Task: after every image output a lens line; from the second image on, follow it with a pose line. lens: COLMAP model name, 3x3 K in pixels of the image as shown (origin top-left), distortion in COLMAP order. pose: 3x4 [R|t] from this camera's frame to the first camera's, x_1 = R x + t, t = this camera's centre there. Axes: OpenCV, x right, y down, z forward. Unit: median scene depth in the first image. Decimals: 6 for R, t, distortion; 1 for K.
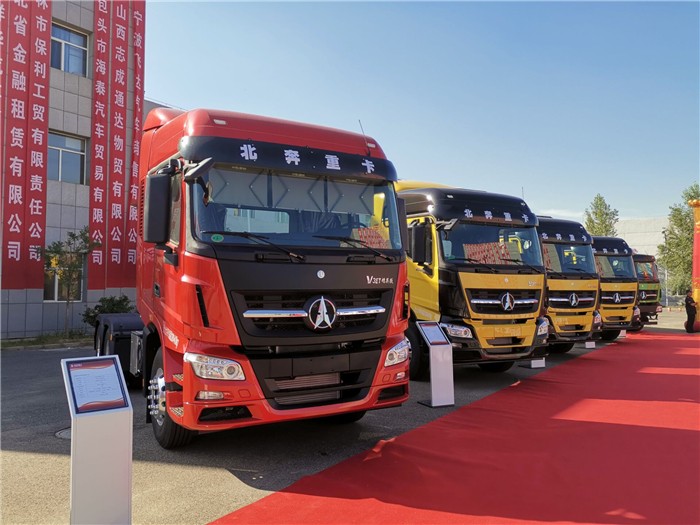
lens RADIAL K [[555.7, 0, 356.7], [0, 555.7, 258.3], [0, 0, 1]] dist [0.100866, -0.122420]
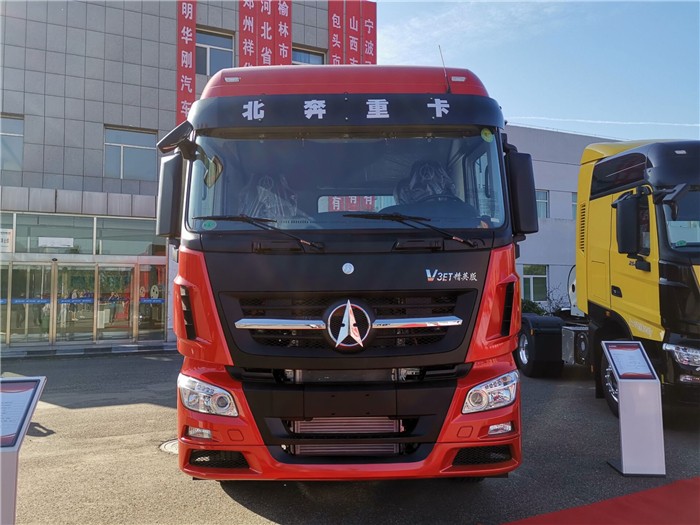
lens RADIAL K [[555.7, 0, 342.1], [0, 555.7, 252.1], [0, 0, 1]] dist [0.100866, -0.122420]
pose [[0.864917, -0.034336, -0.500740, 0.194528], [0.026826, 0.999394, -0.022192, 0.015838], [0.501198, 0.005761, 0.865313, 0.275955]]
